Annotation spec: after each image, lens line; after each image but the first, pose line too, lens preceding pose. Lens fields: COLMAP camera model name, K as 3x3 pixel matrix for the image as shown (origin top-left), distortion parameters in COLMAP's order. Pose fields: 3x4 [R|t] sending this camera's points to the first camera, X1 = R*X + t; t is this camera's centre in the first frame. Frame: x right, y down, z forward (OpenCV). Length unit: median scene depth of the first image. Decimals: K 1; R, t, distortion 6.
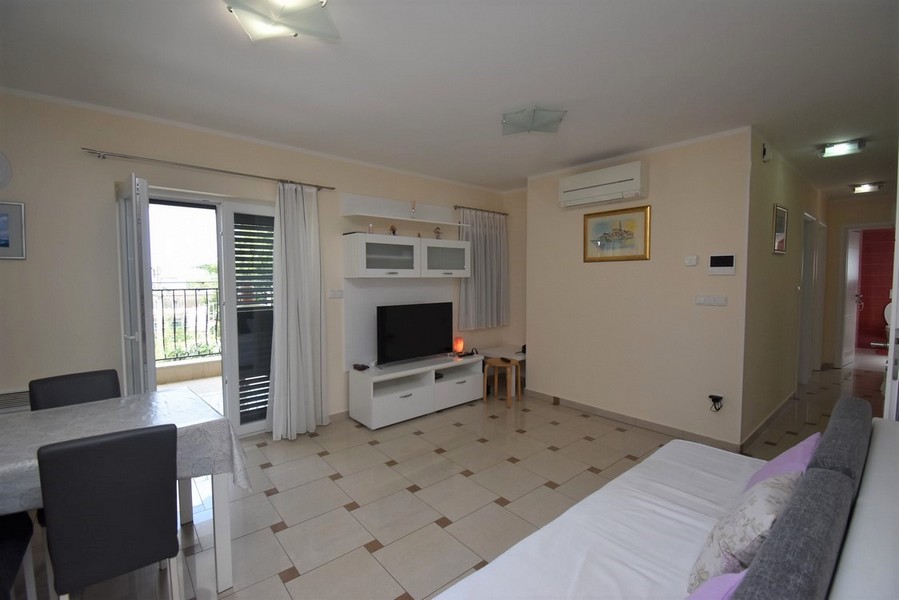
lens RADIAL K [[399.6, 0, 449.5], [0, 399.6, 300.0], [0, 0, 1]] dist [0.022133, -0.023986]
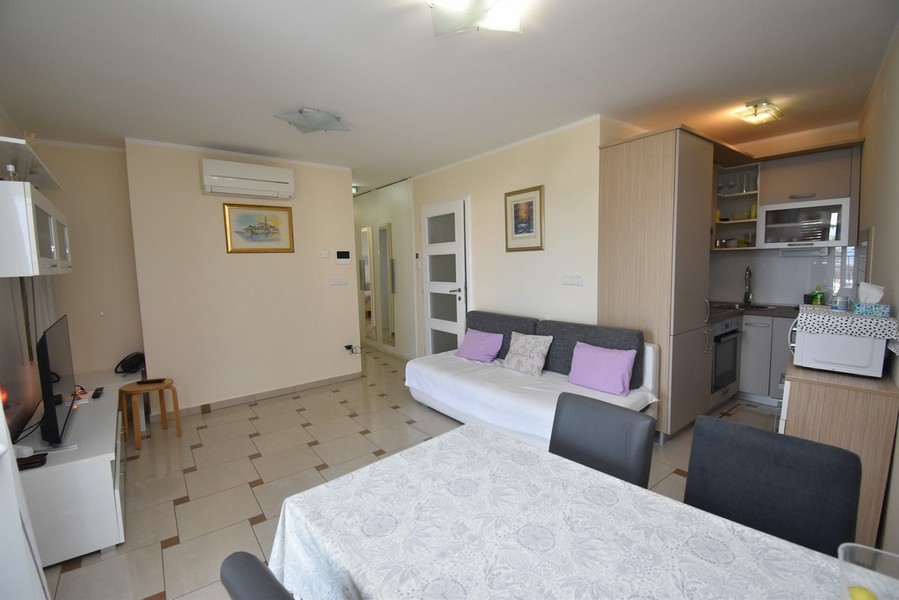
lens RADIAL K [[399.6, 0, 449.5], [0, 399.6, 300.0], [0, 0, 1]] dist [0.022133, -0.023986]
pose [[0.039176, -0.096510, 0.994561, -0.682393], [0.083031, 0.992197, 0.093010, -0.030516], [-0.995777, 0.078936, 0.046883, 0.473230]]
